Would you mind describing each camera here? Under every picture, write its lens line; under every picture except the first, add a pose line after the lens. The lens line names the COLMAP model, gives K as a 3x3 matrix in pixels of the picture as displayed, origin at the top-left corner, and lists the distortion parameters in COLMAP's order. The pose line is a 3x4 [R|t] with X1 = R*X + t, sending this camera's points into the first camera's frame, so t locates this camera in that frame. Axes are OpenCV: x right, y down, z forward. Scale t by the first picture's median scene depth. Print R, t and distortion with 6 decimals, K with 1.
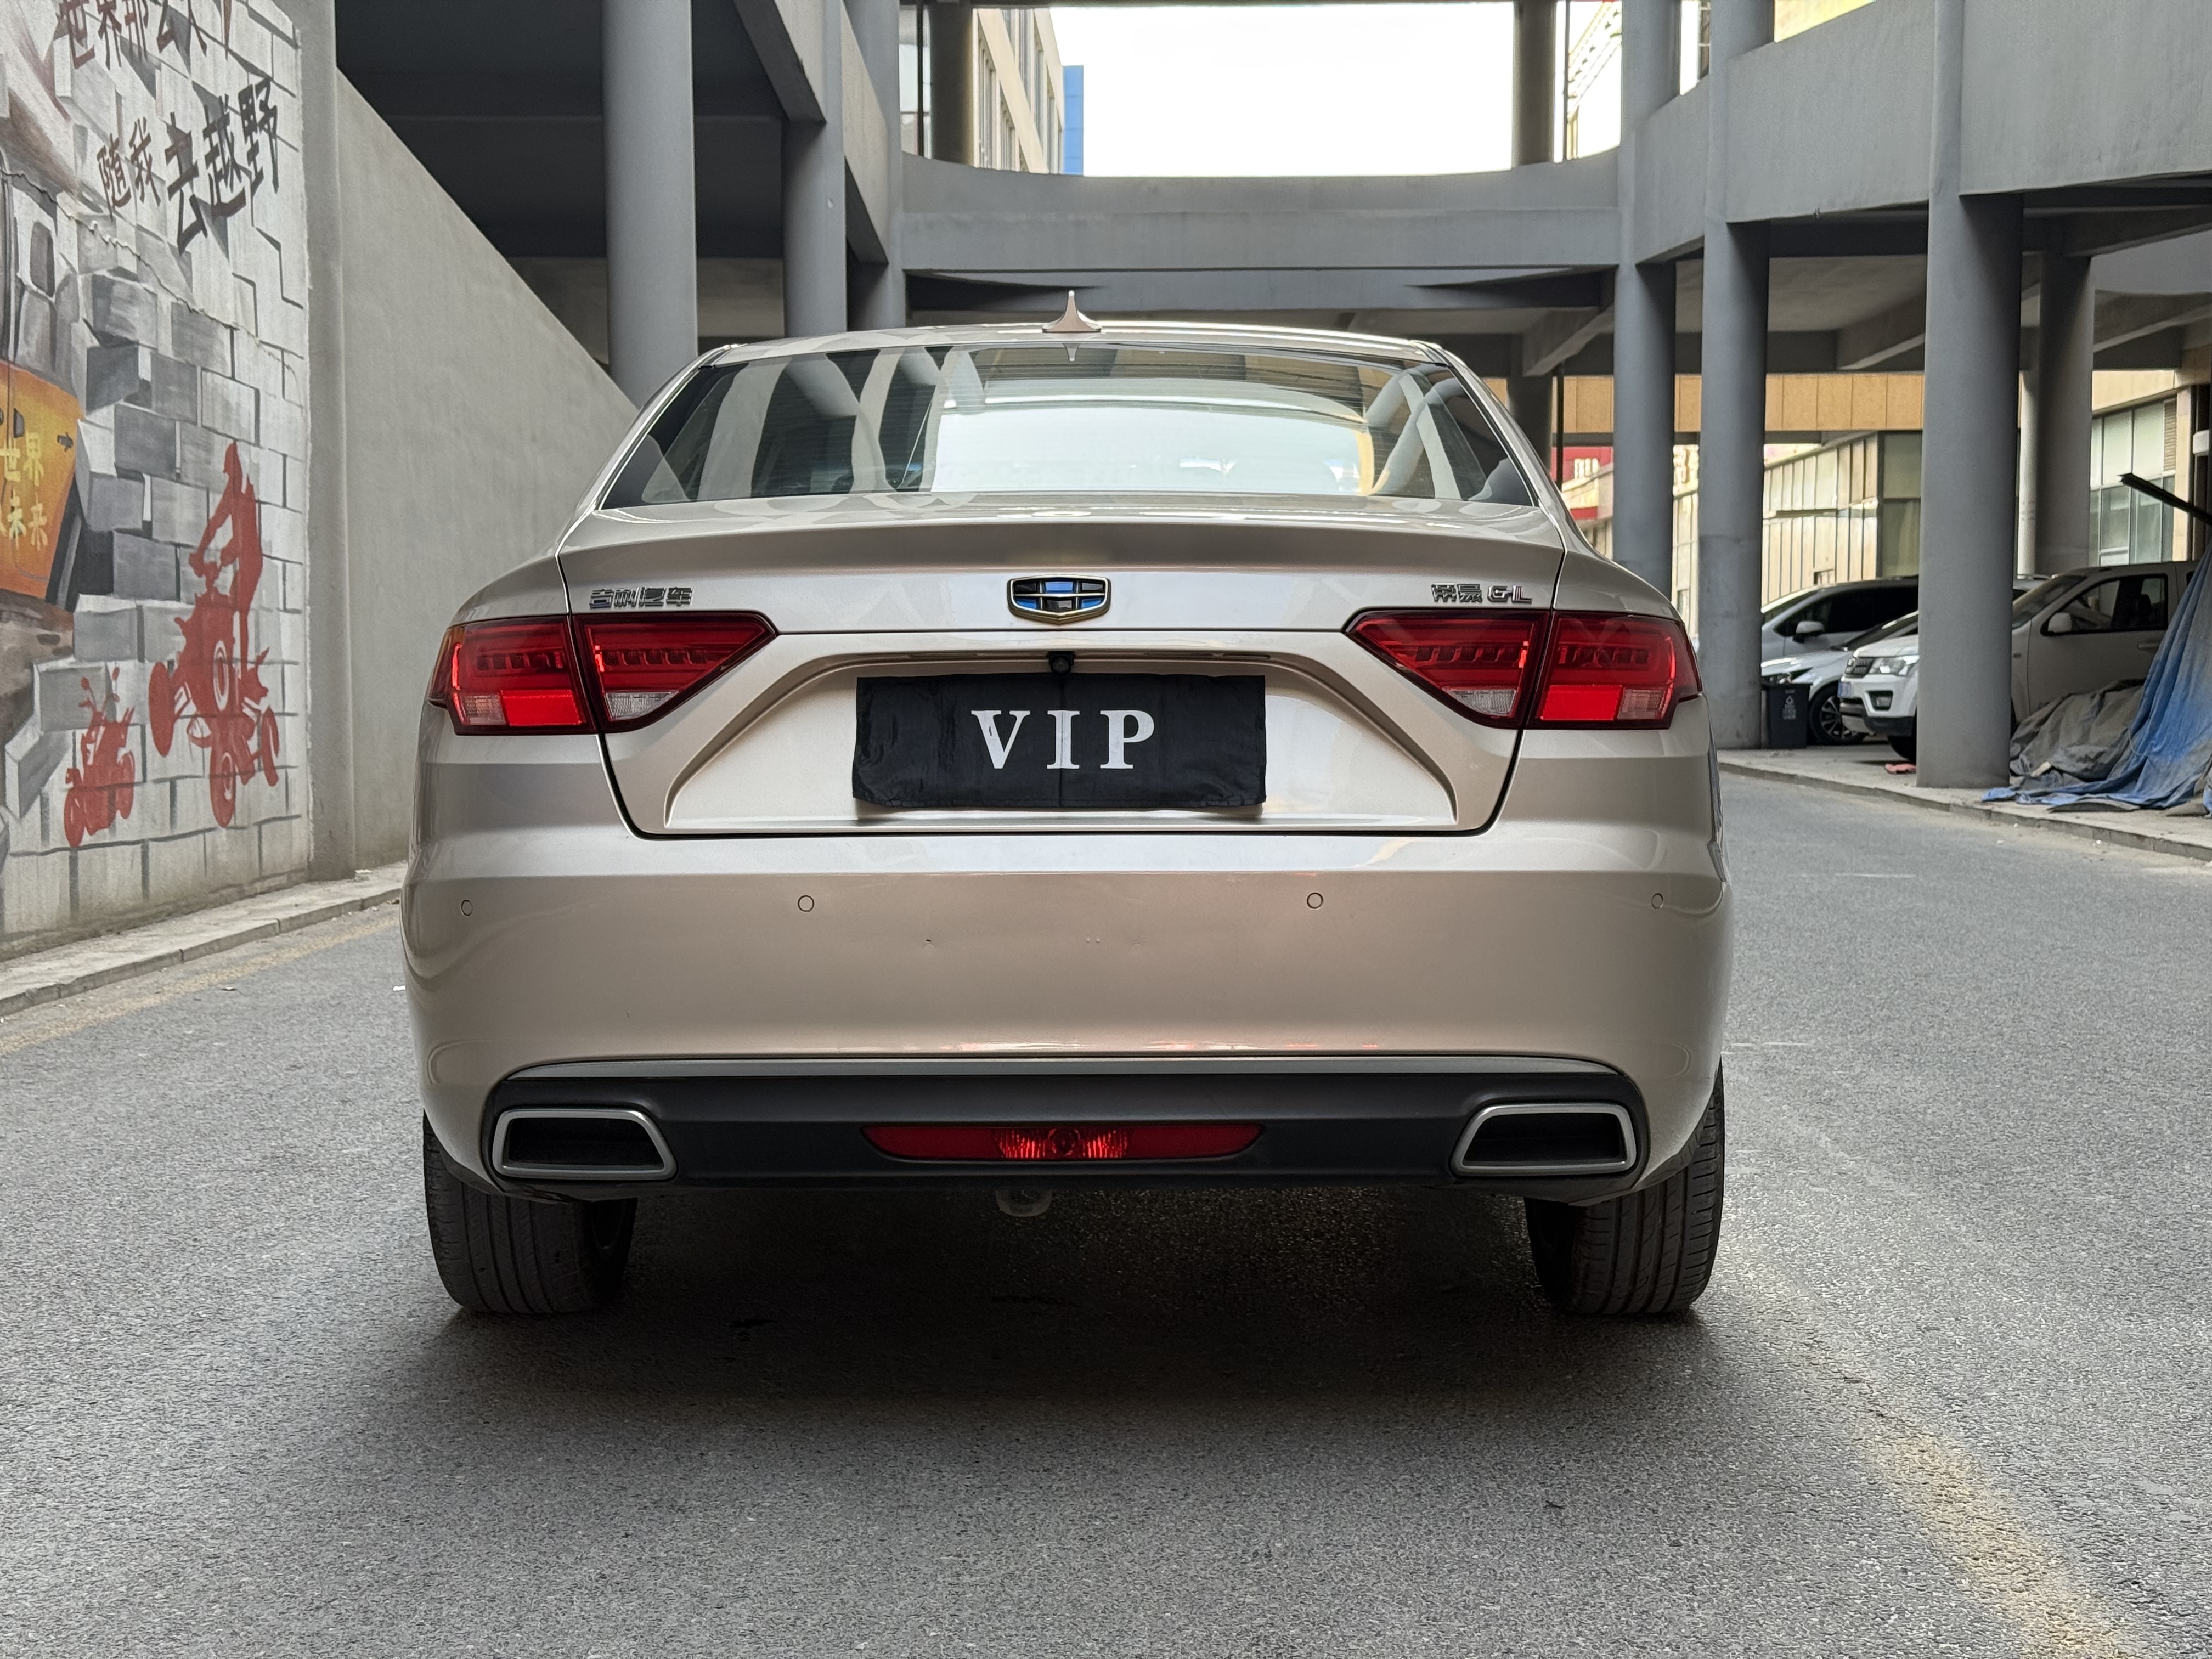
lens RADIAL K [[3088.4, 0, 1106.0], [0, 3088.4, 829.5], [0, 0, 1]] dist [0.206584, -0.493213]
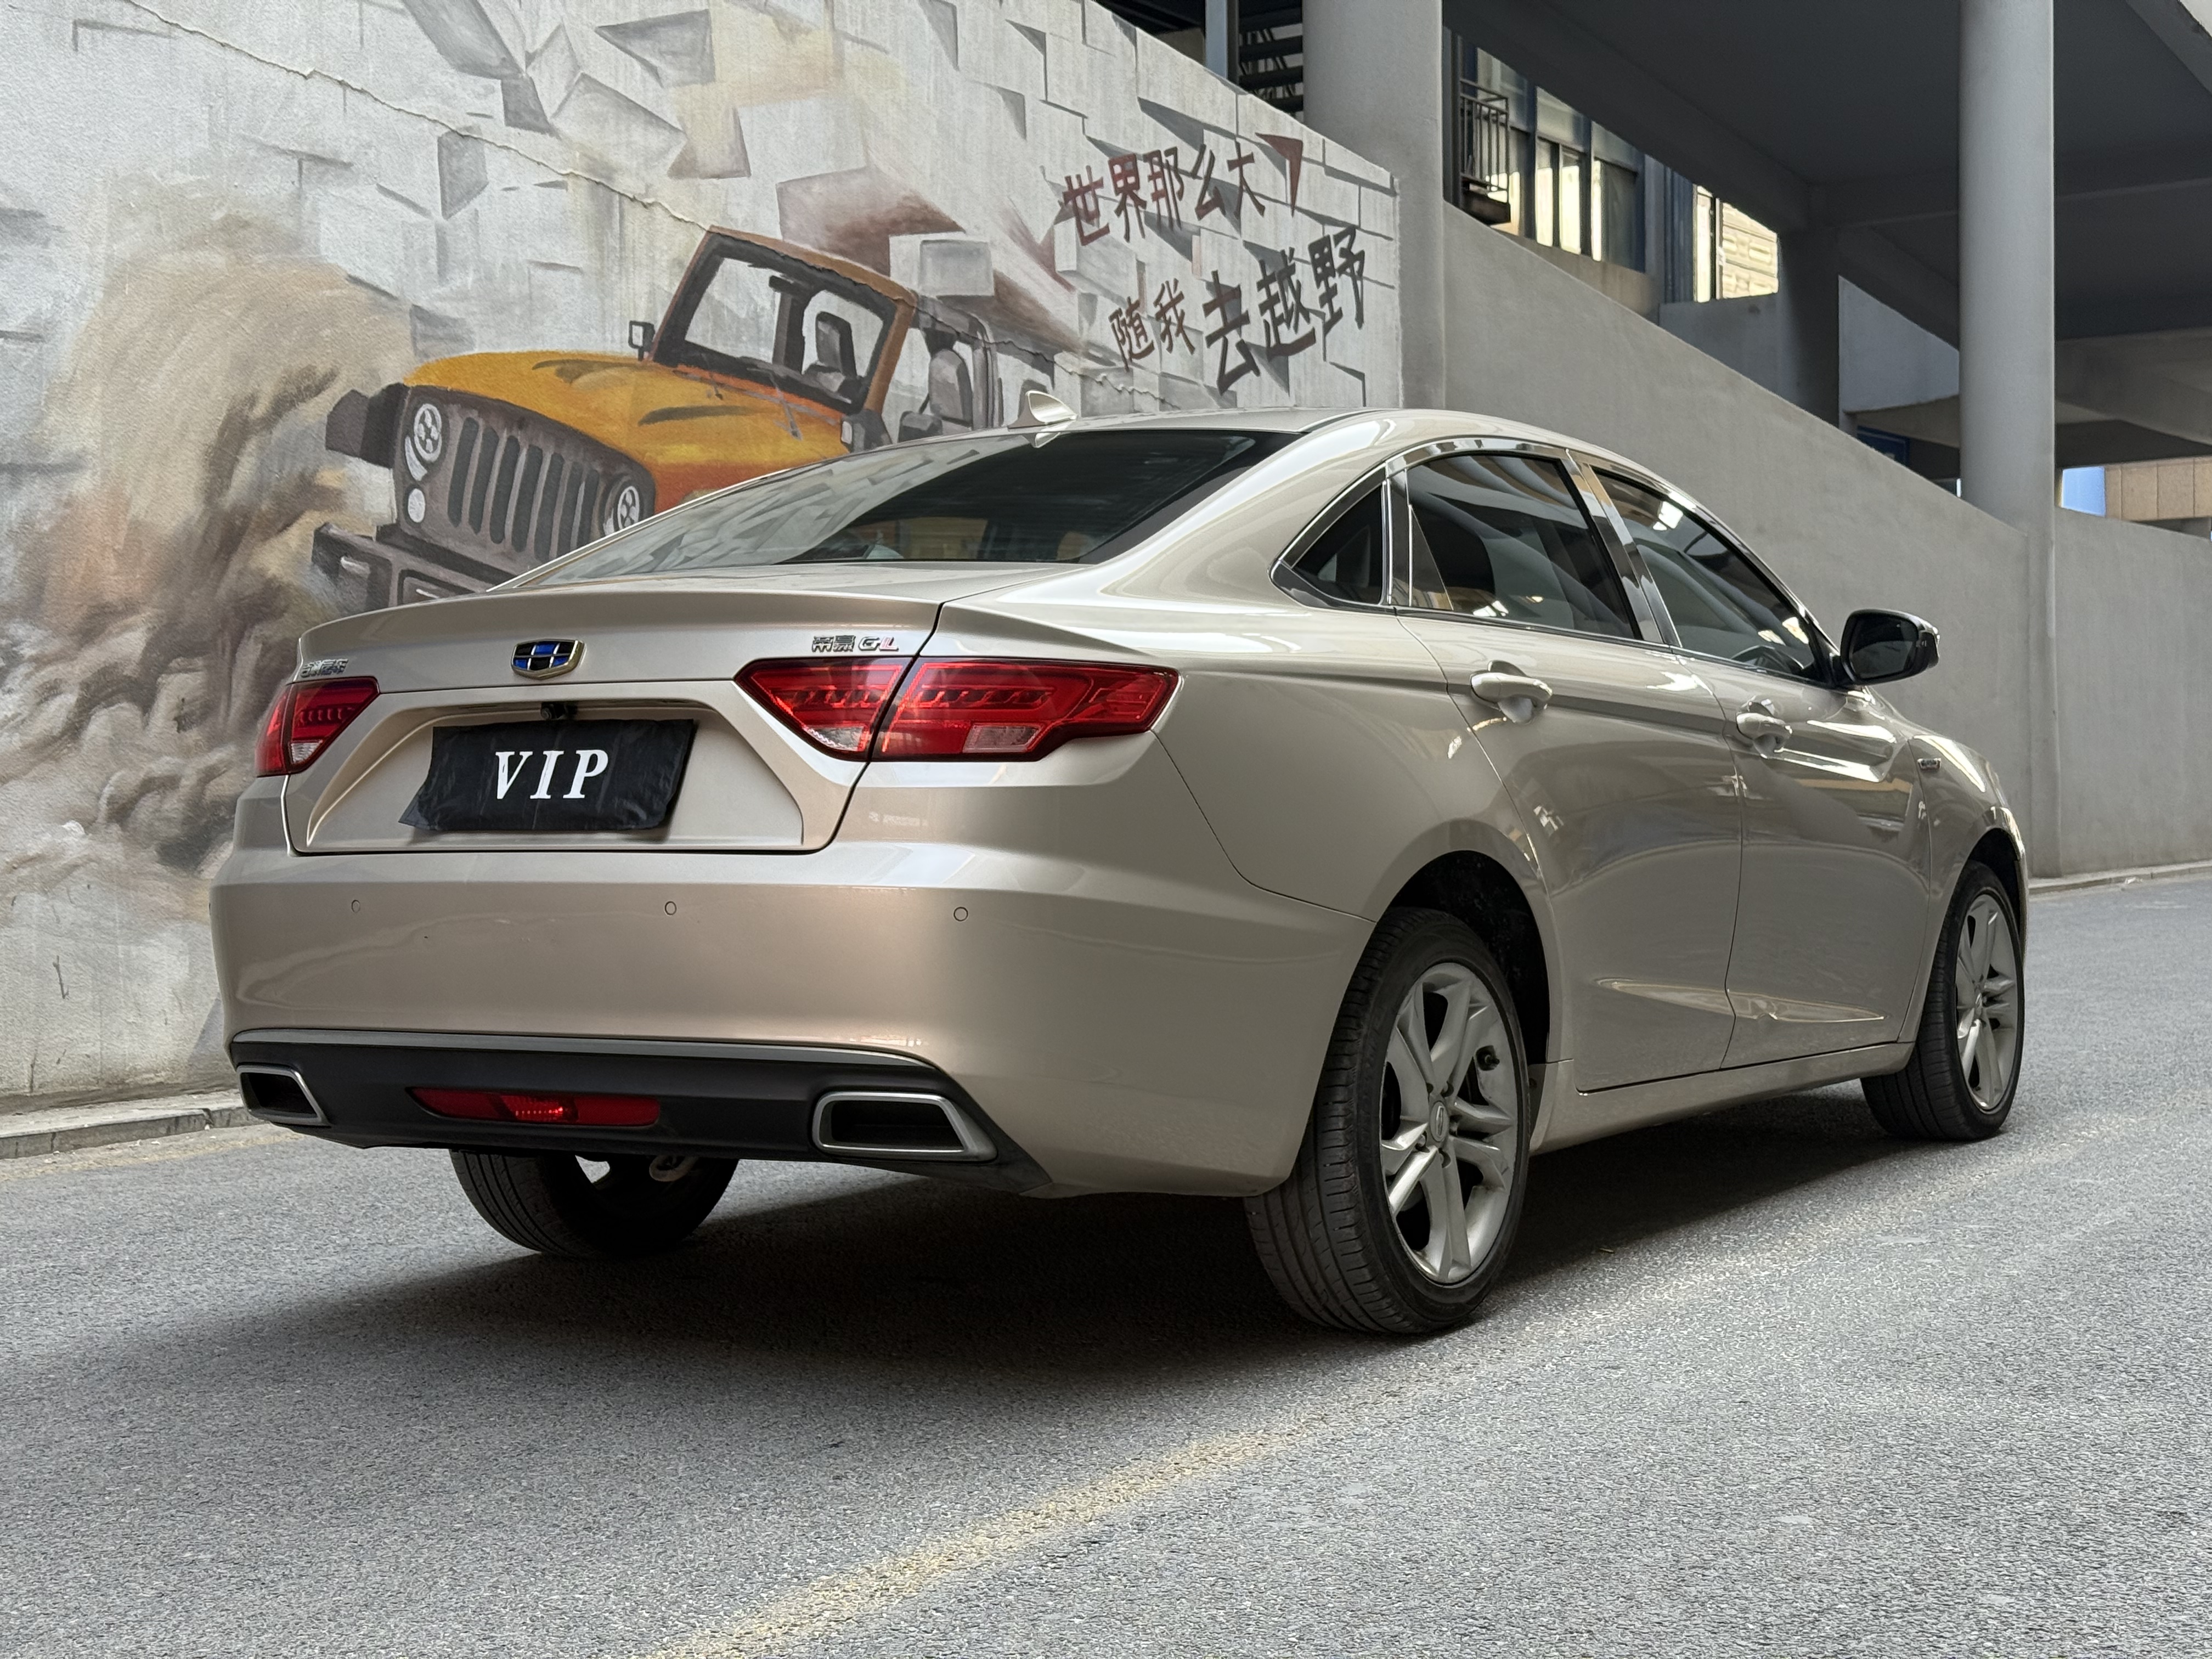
lens RADIAL K [[3088.4, 0, 1106.0], [0, 3088.4, 829.5], [0, 0, 1]] dist [0.206584, -0.493213]
pose [[0.847393, -0.001730, -0.530963, 0.276879], [-0.015541, 0.999485, -0.028059, 0.007843], [0.530738, 0.032028, 0.846930, 0.028932]]
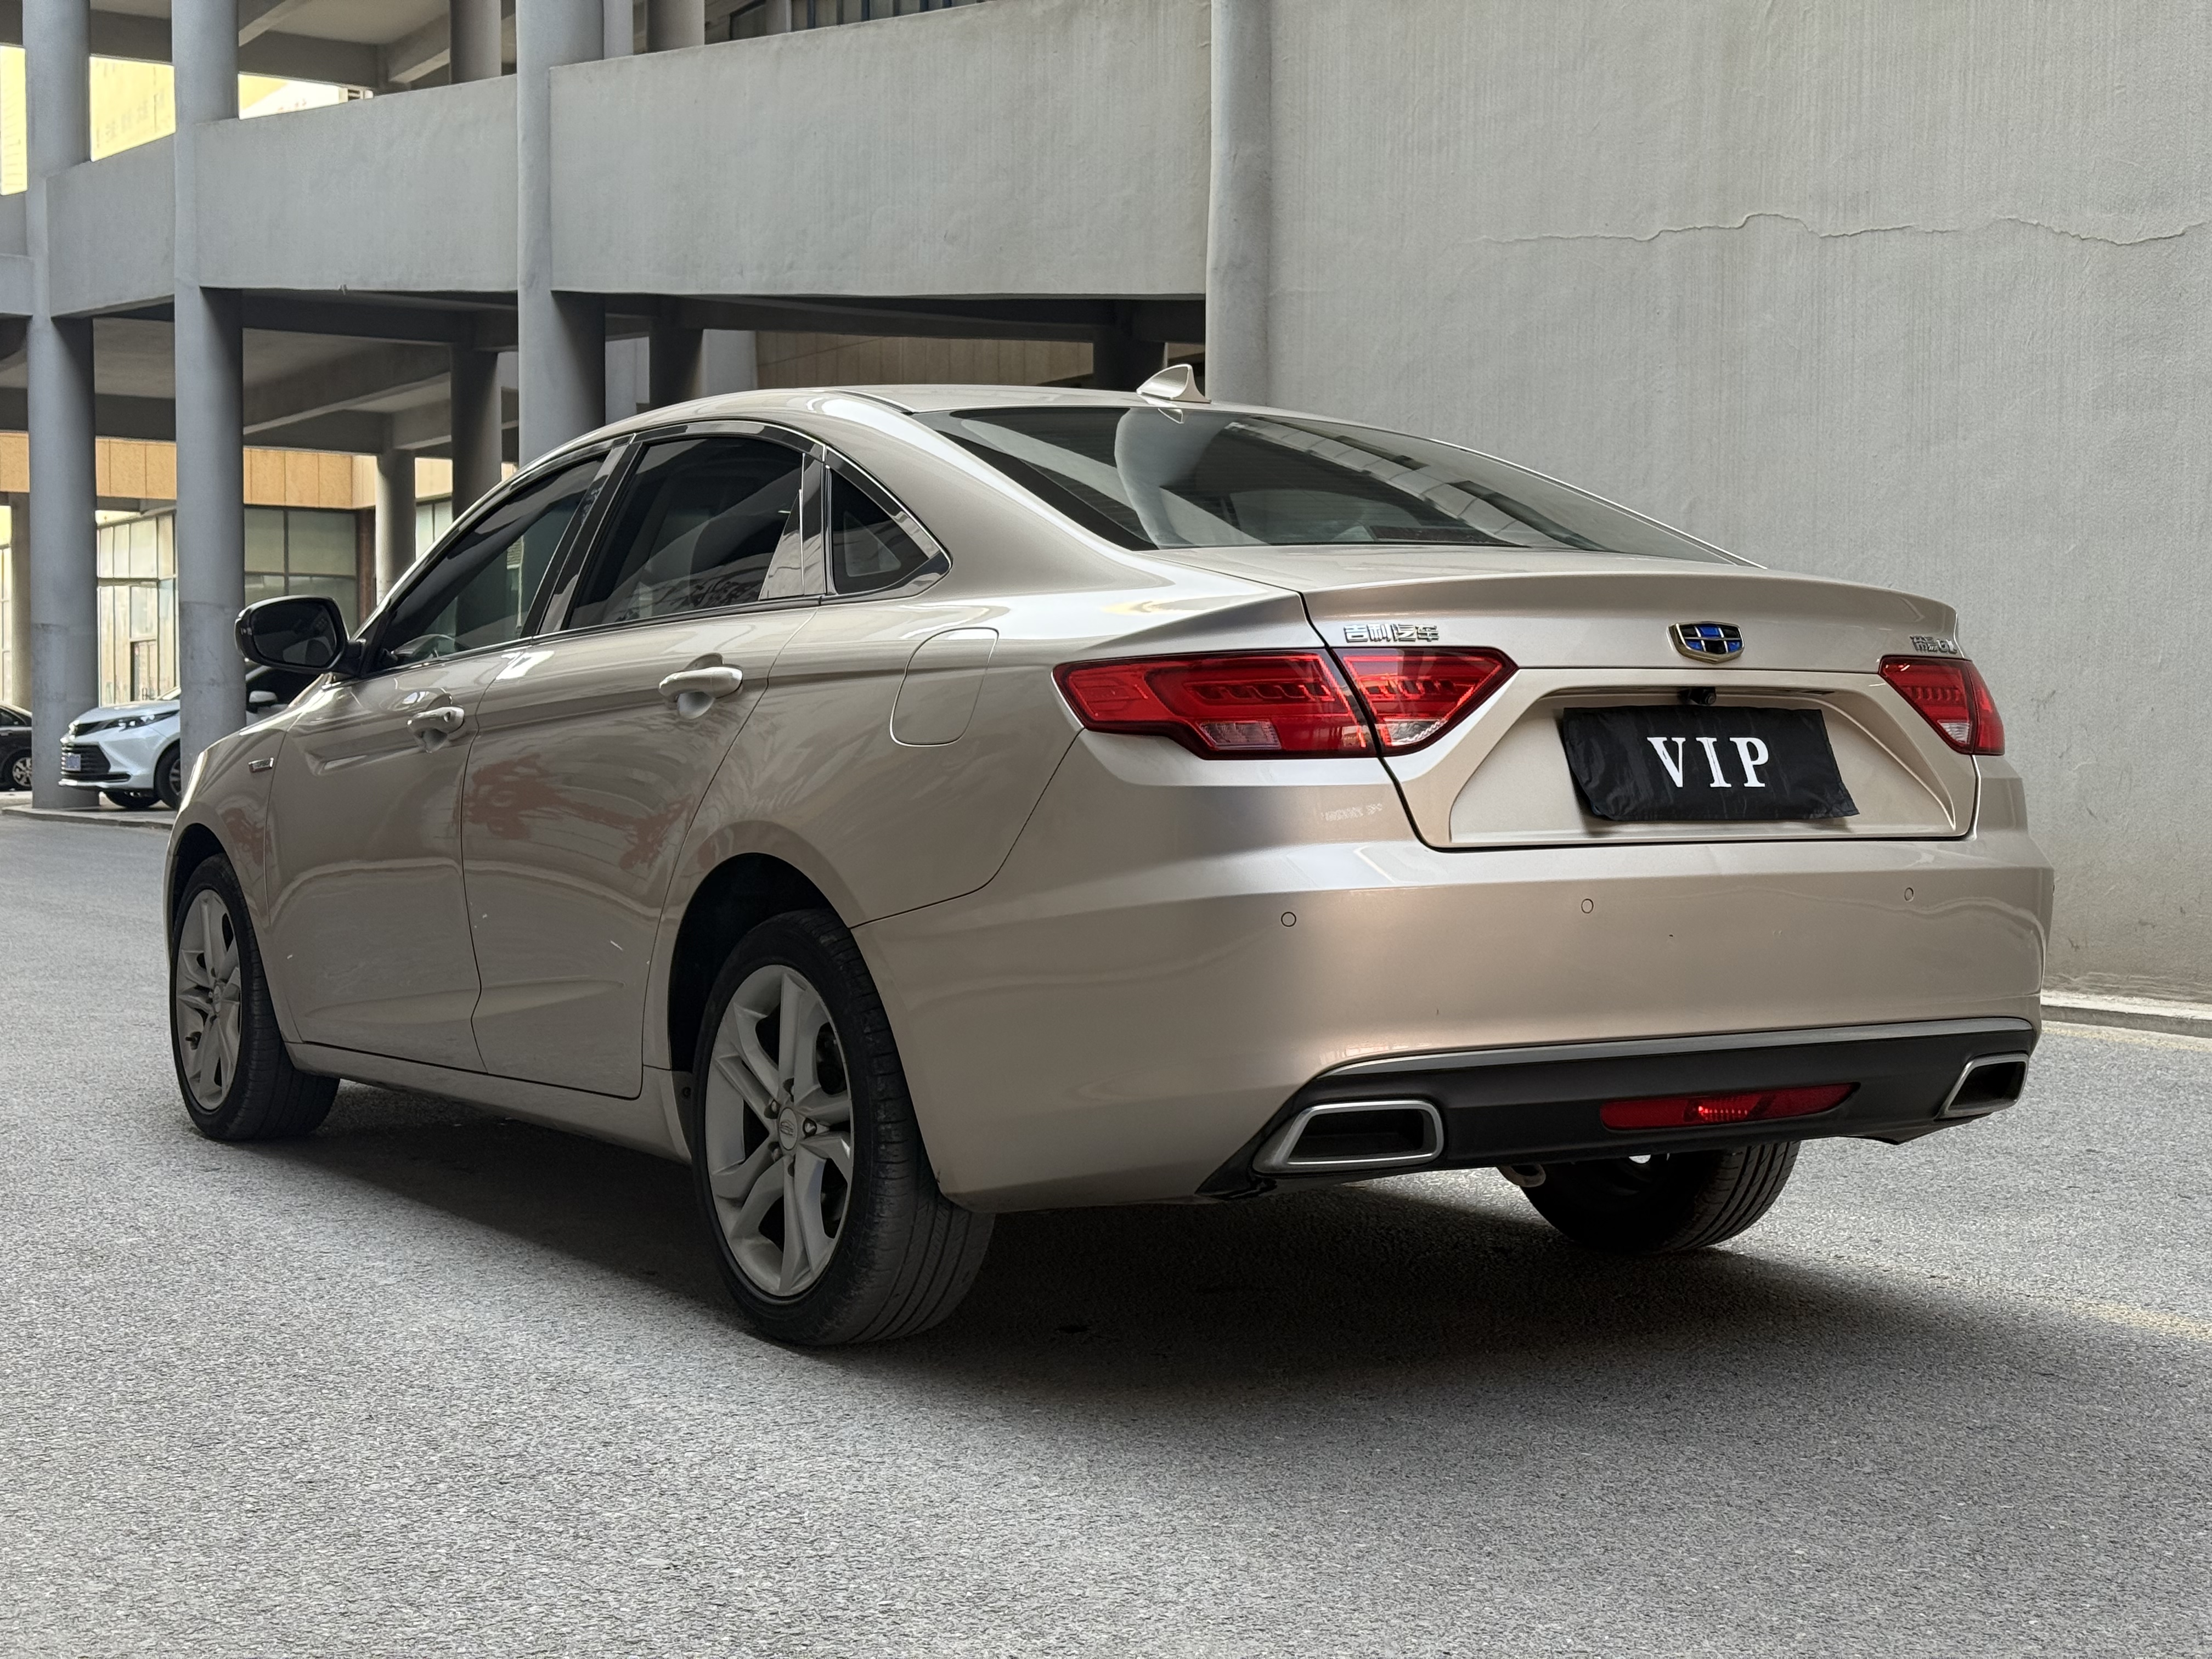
lens RADIAL K [[3088.4, 0, 1106.0], [0, 3088.4, 829.5], [0, 0, 1]] dist [0.206584, -0.493213]
pose [[0.838390, -0.009607, 0.544986, -0.286045], [0.022932, 0.999581, -0.017658, 0.003967], [-0.544588, 0.027302, 0.838259, 0.048049]]
